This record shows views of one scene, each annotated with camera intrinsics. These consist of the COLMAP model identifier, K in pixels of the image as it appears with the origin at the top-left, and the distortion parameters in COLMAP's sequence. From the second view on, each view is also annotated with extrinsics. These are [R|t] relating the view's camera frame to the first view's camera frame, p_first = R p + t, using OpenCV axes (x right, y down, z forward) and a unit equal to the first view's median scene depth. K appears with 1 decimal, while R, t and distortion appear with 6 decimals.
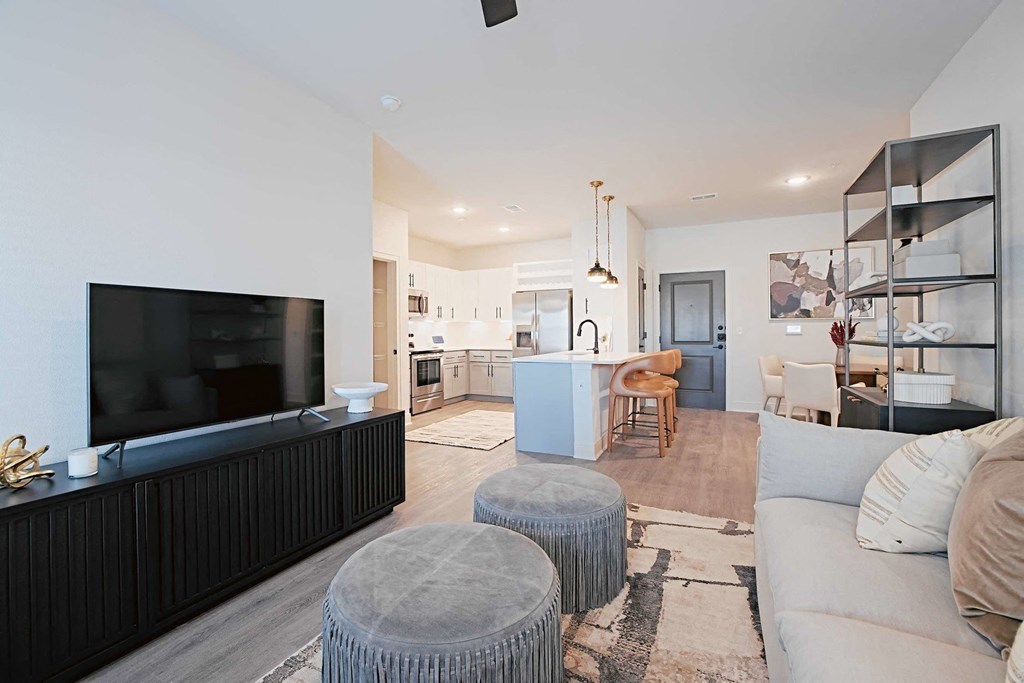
lens RADIAL K [[442.1, 0, 505.2], [0, 442.1, 329.8], [0, 0, 1]] dist [-0.030889, 0.010450]
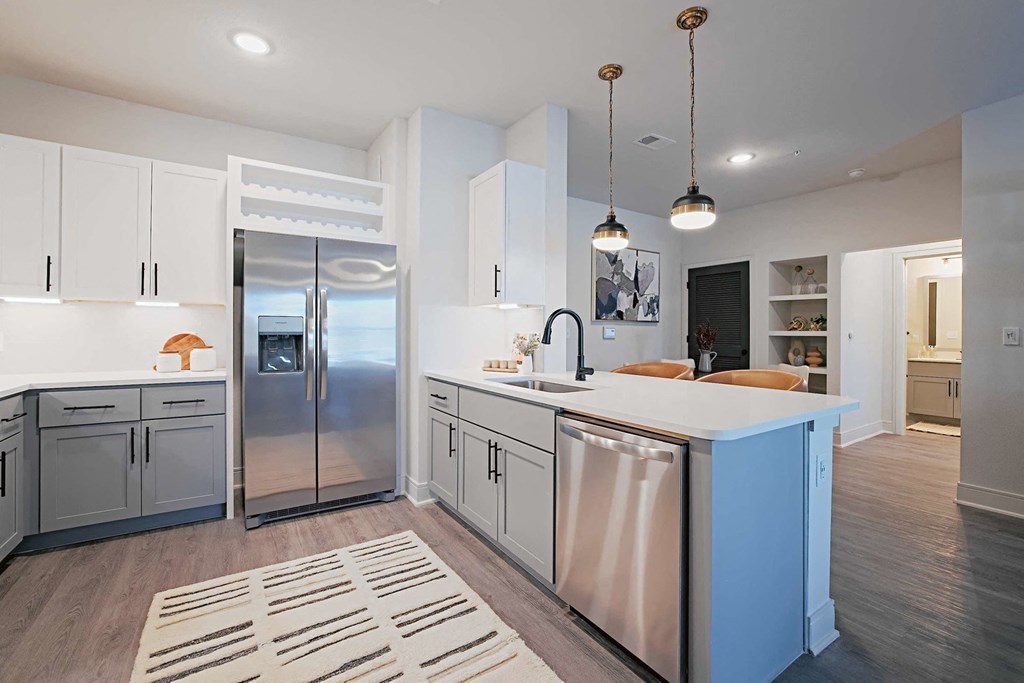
lens RADIAL K [[442.1, 0, 503.6], [0, 442.1, 331.9], [0, 0, 1]] dist [-0.030889, 0.010450]
pose [[0.508193, 0.009924, 0.861186, -0.213599], [-0.010546, 0.999930, -0.005299, 0.004103], [-0.861178, -0.006389, 0.508263, 0.693440]]
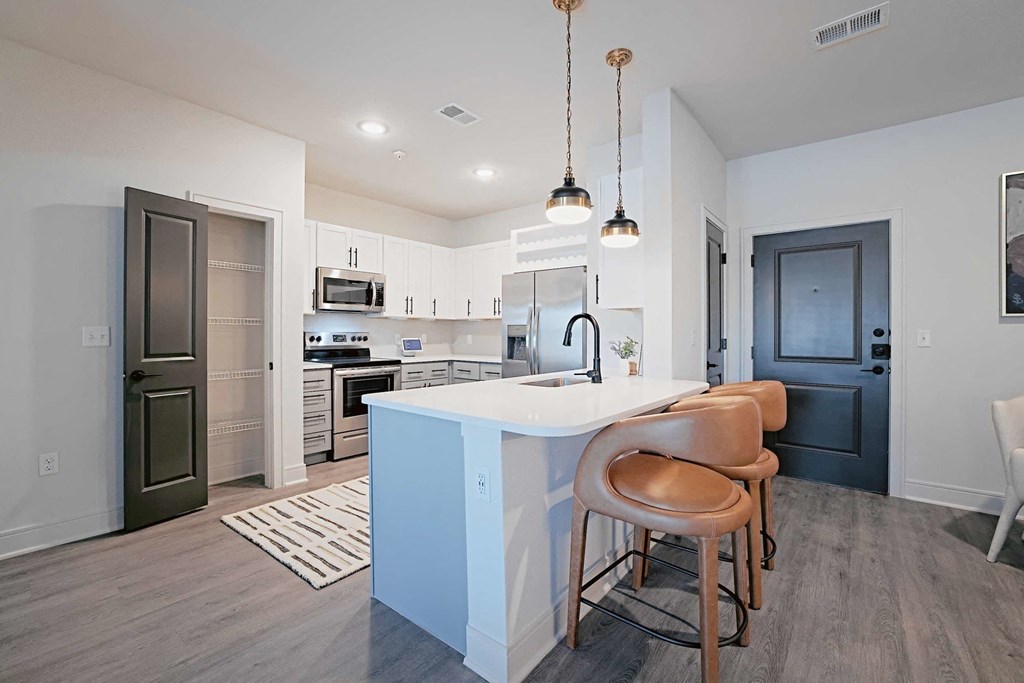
lens RADIAL K [[442.1, 0, 504.8], [0, 442.1, 333.1], [0, 0, 1]] dist [-0.030889, 0.010450]
pose [[0.975979, 0.011227, -0.217574, 0.178378], [-0.010503, 0.999935, 0.004484, -0.001617], [0.217610, -0.002091, 0.976034, 0.417969]]
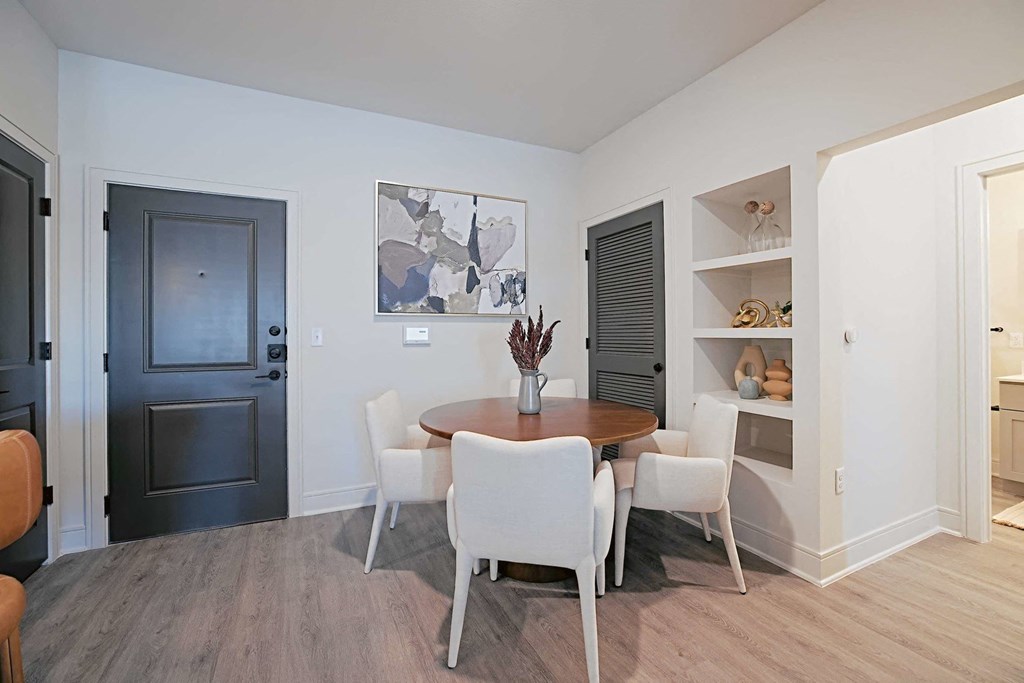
lens RADIAL K [[435.5, 0, 506.7], [0, 435.5, 331.4], [0, 0, 1]] dist [-0.020518, 0.001501]
pose [[0.615254, 0.007330, 0.788295, 0.298865], [-0.001350, 0.999965, -0.008245, -0.000807], [-0.788328, 0.004009, 0.615242, 0.564540]]
